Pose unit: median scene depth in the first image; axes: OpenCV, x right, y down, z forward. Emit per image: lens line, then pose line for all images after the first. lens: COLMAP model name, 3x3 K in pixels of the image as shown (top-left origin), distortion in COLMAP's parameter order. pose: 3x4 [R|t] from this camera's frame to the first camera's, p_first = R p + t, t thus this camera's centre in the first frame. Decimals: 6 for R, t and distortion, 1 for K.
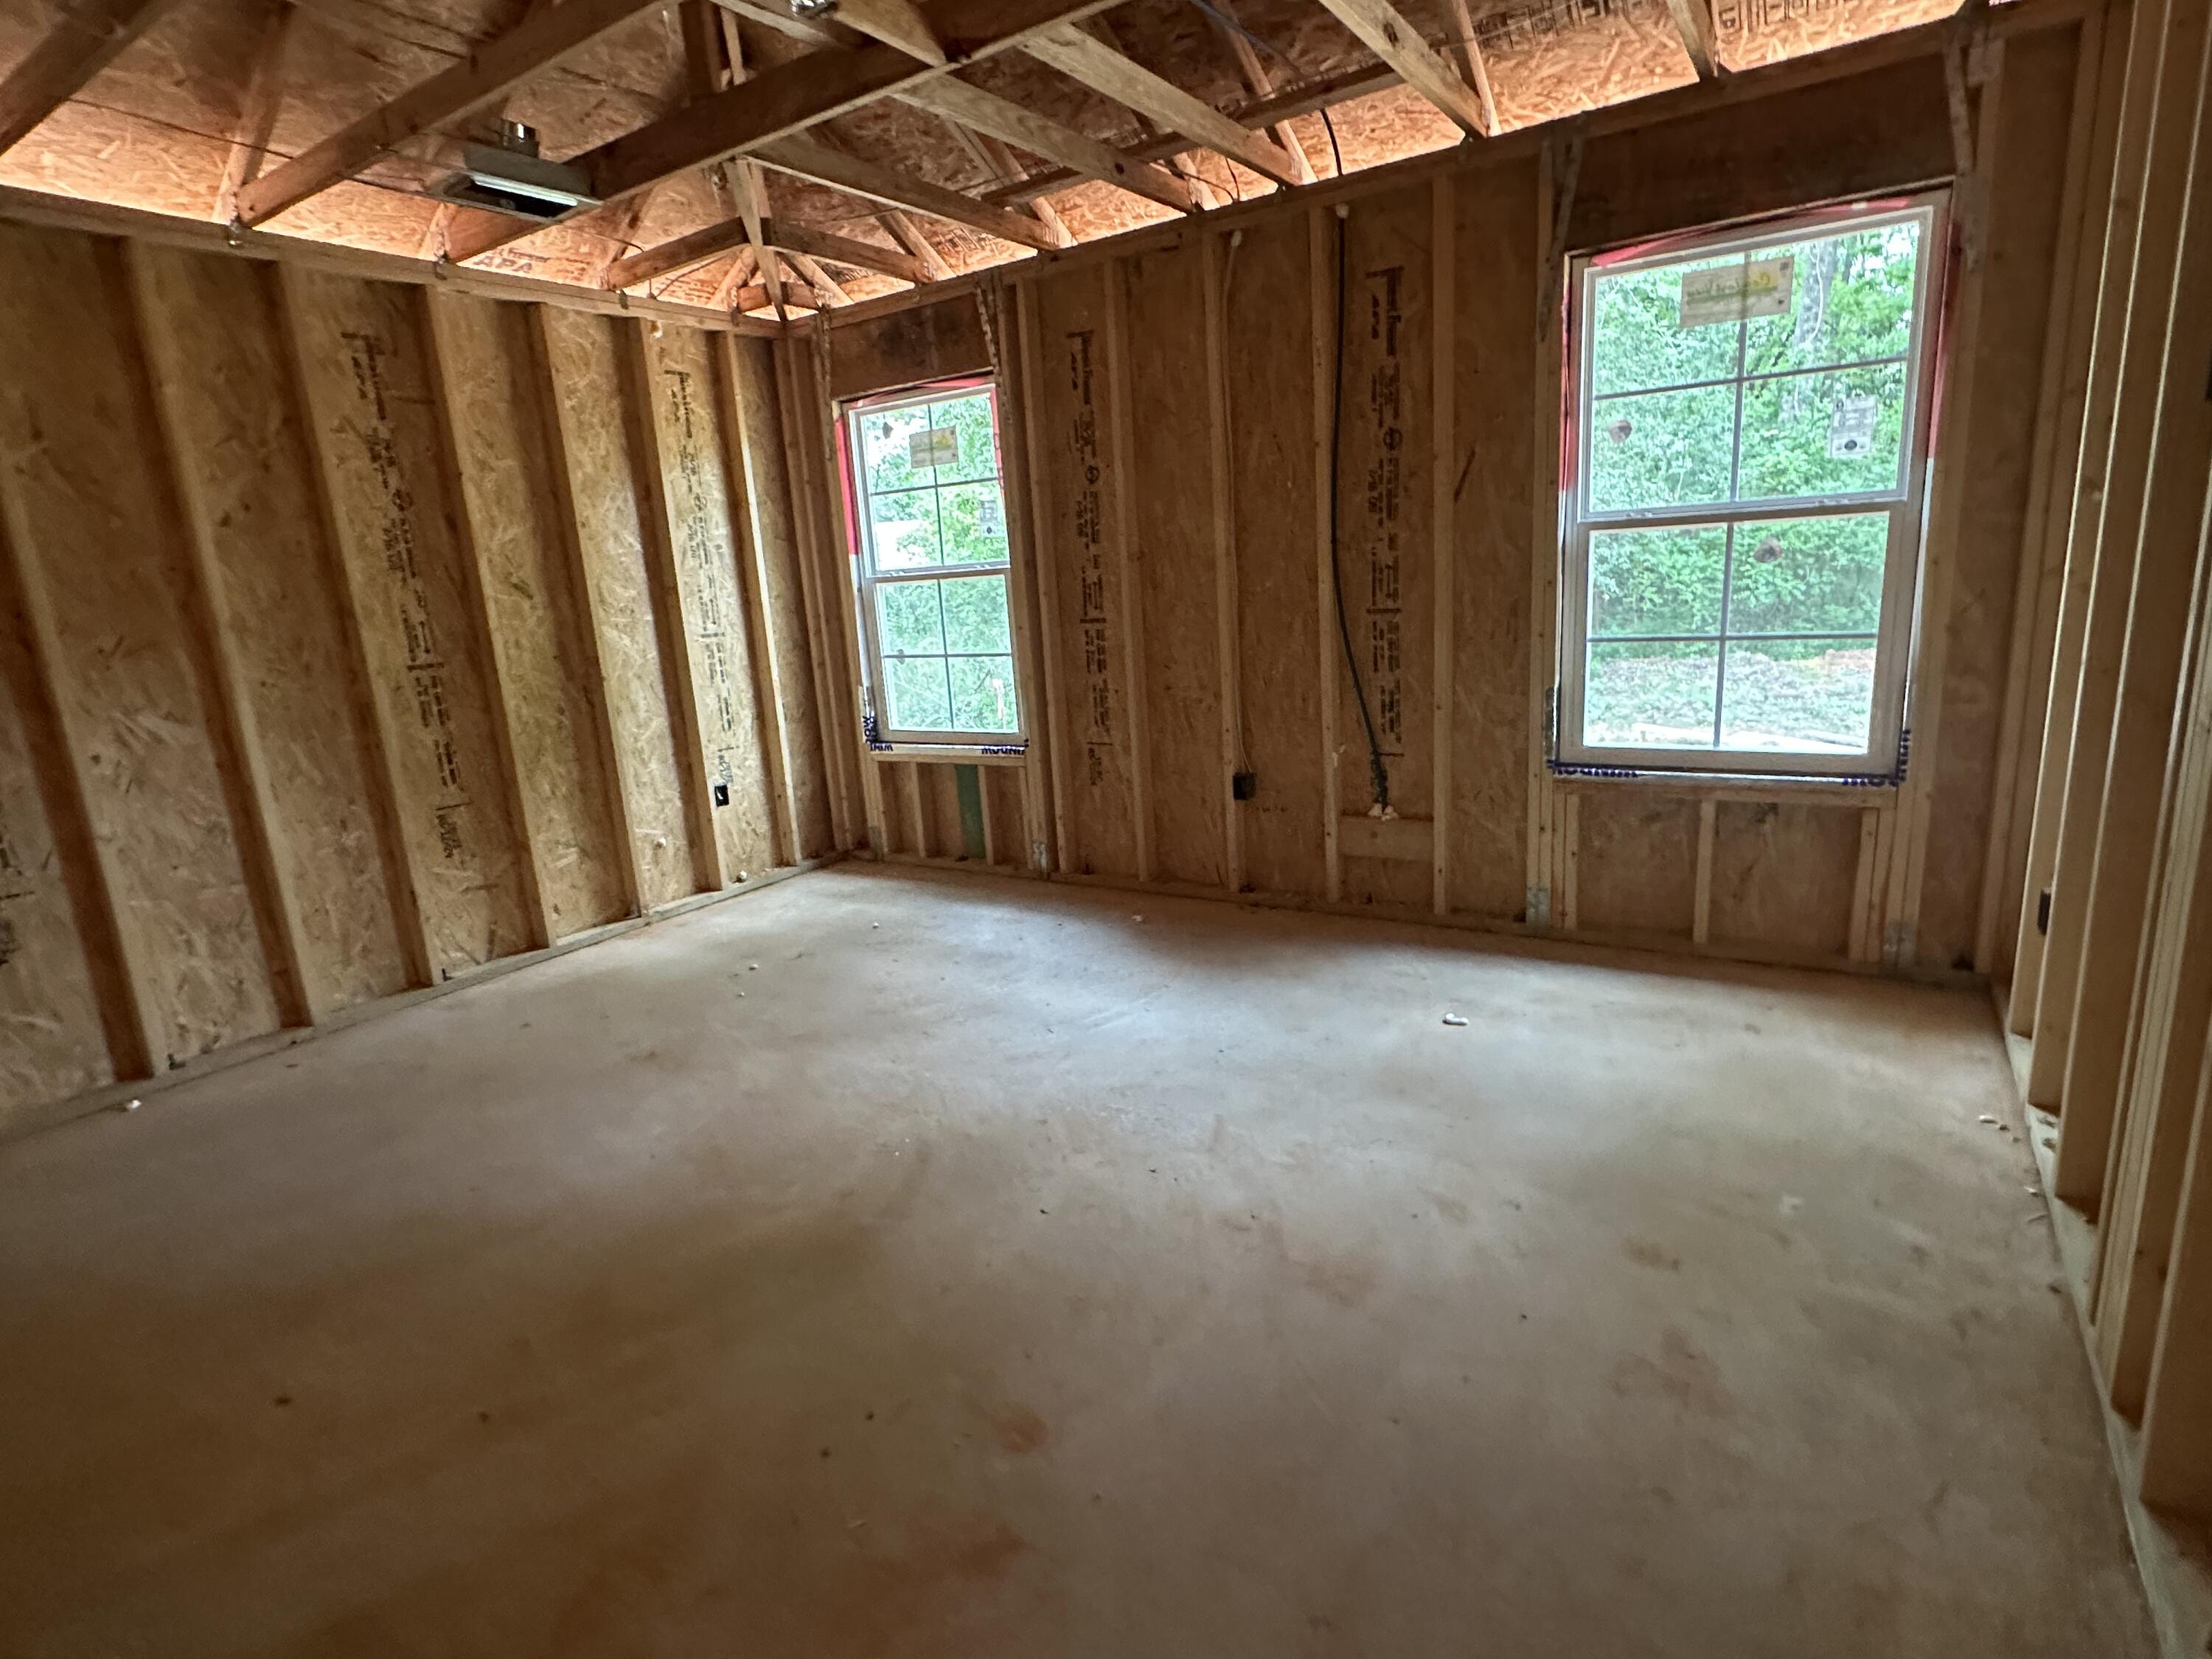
lens RADIAL K [[1004.0, 0, 1107.2], [0, 1004.0, 784.8], [0, 0, 1]] dist [-0.002508, -0.000315]
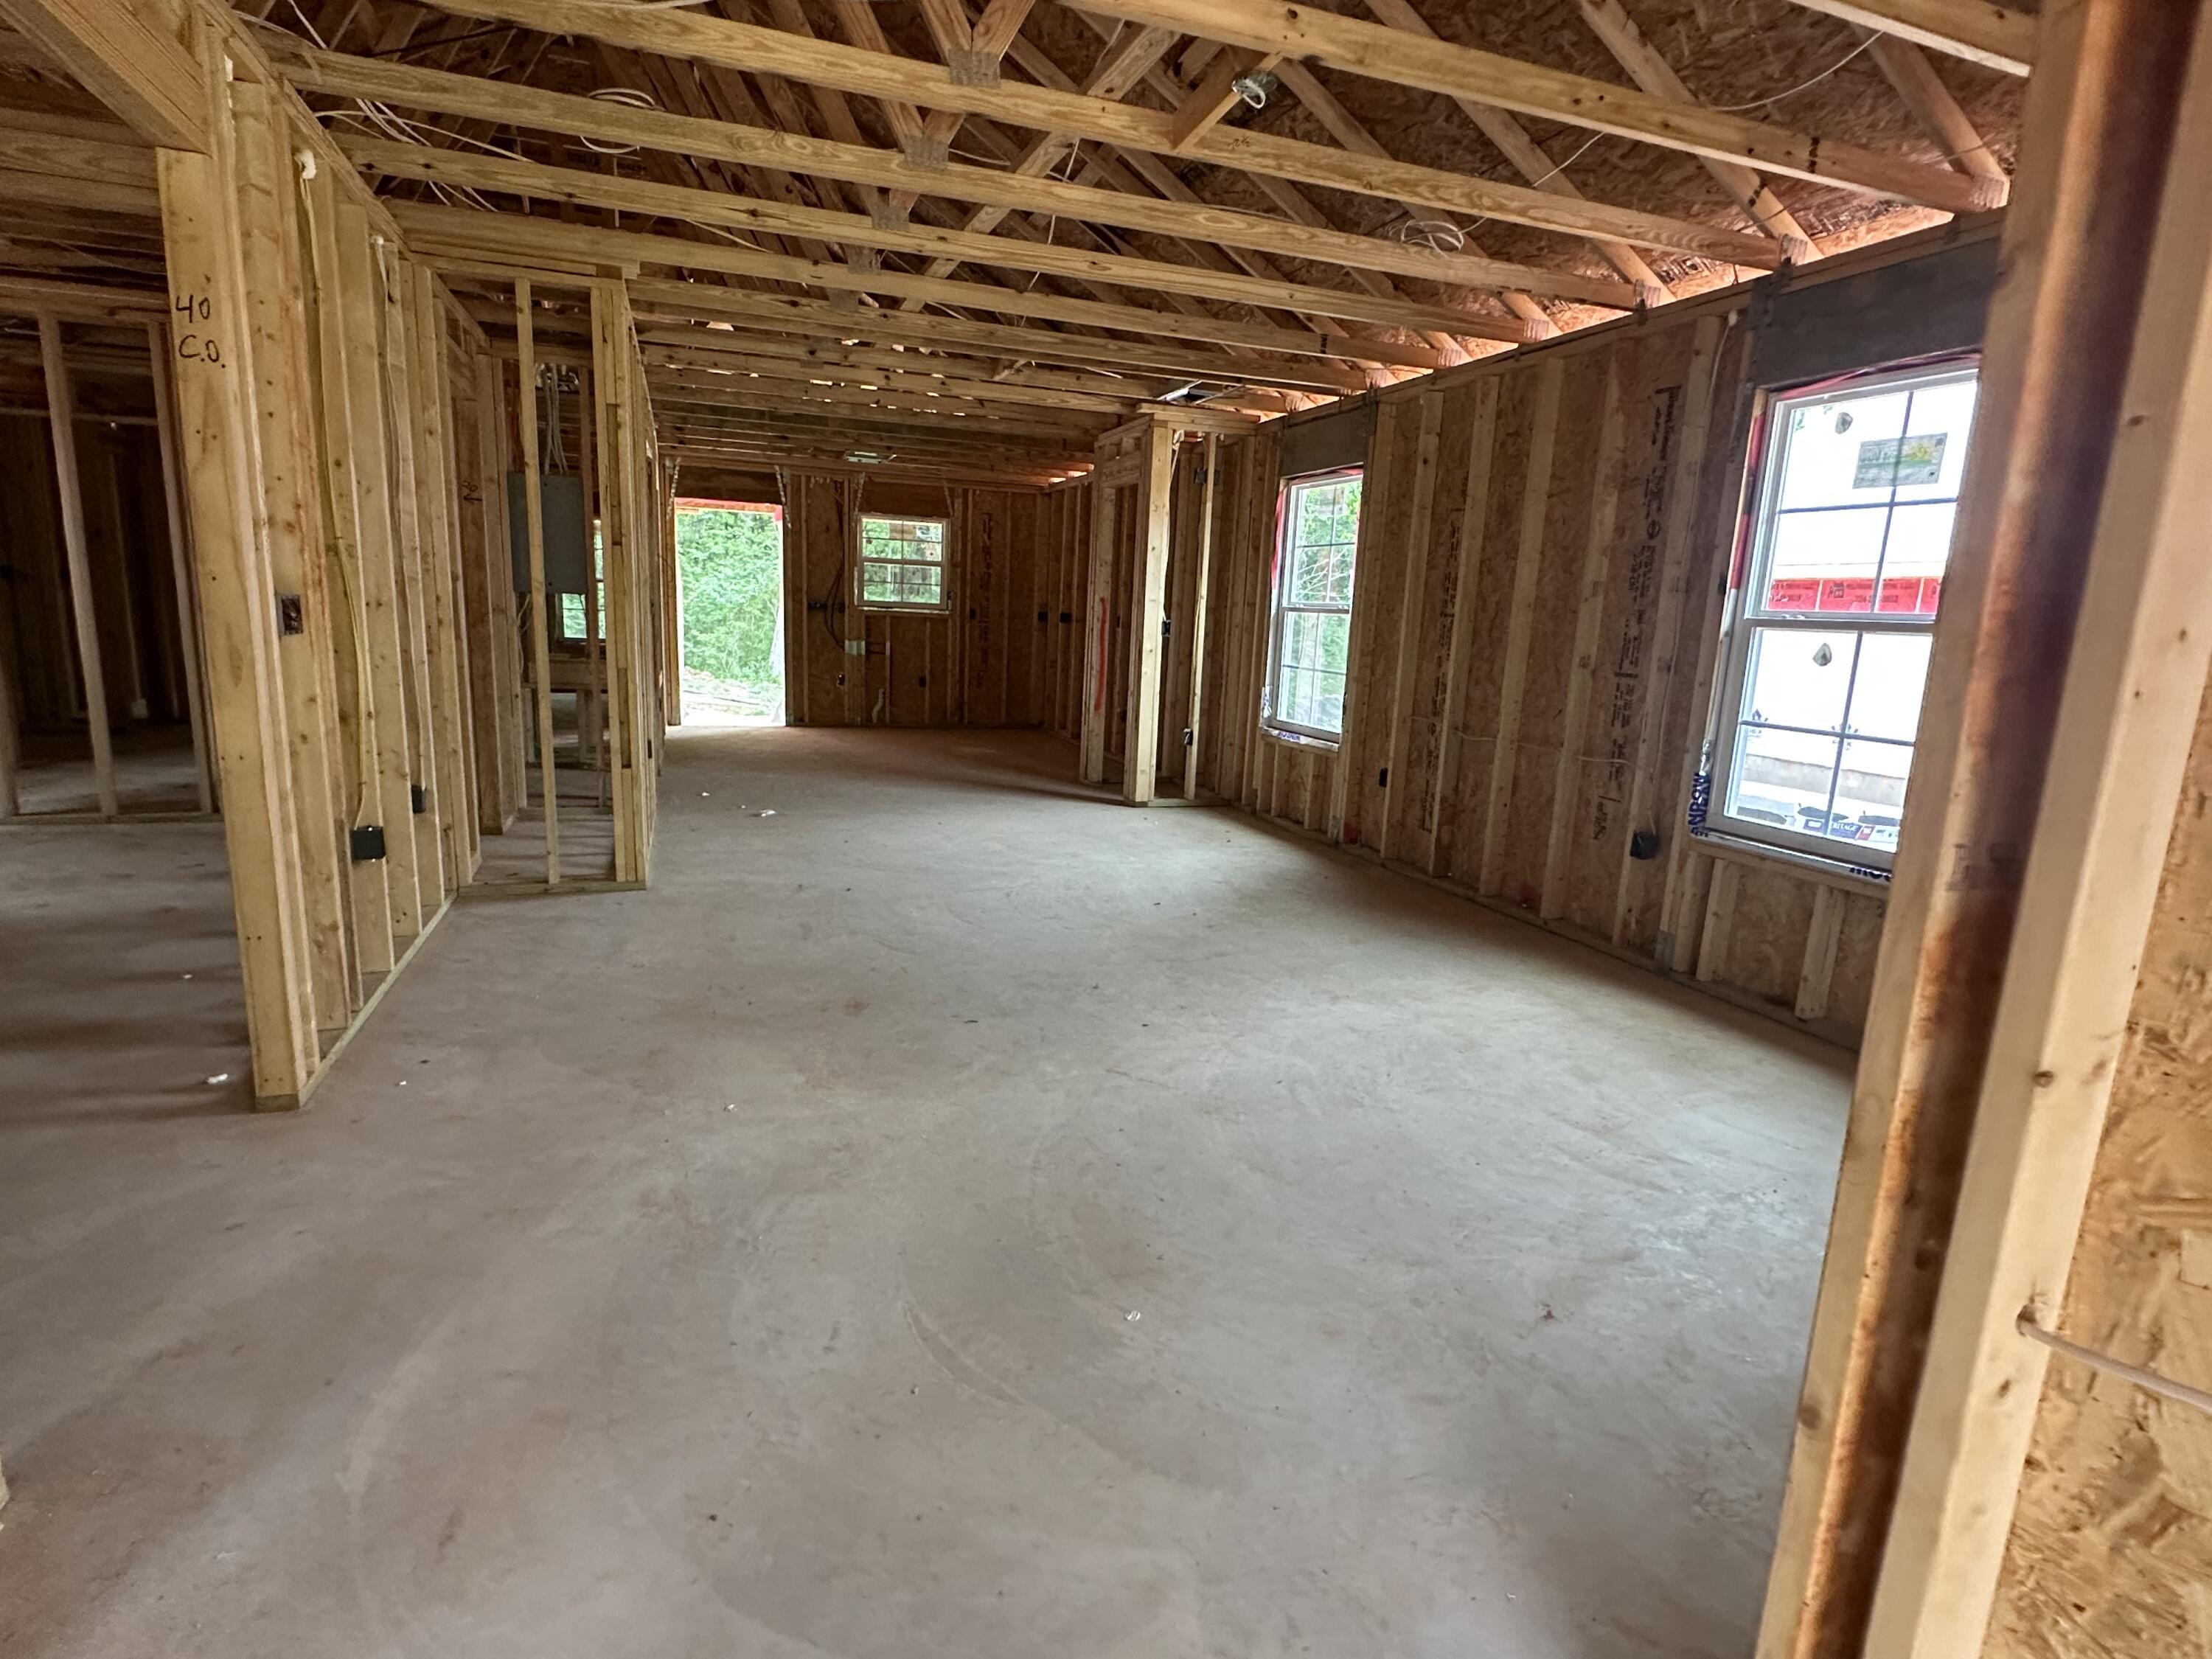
lens RADIAL K [[1120.0, 0, 1106.0], [0, 1120.0, 829.5], [0, 0, 1]] dist [0.000977, 0.000599]
pose [[0.767263, 0.217993, -0.603147, 0.577623], [-0.219516, 0.972919, 0.072391, 0.032662], [0.602595, 0.076857, 0.794338, -0.340941]]
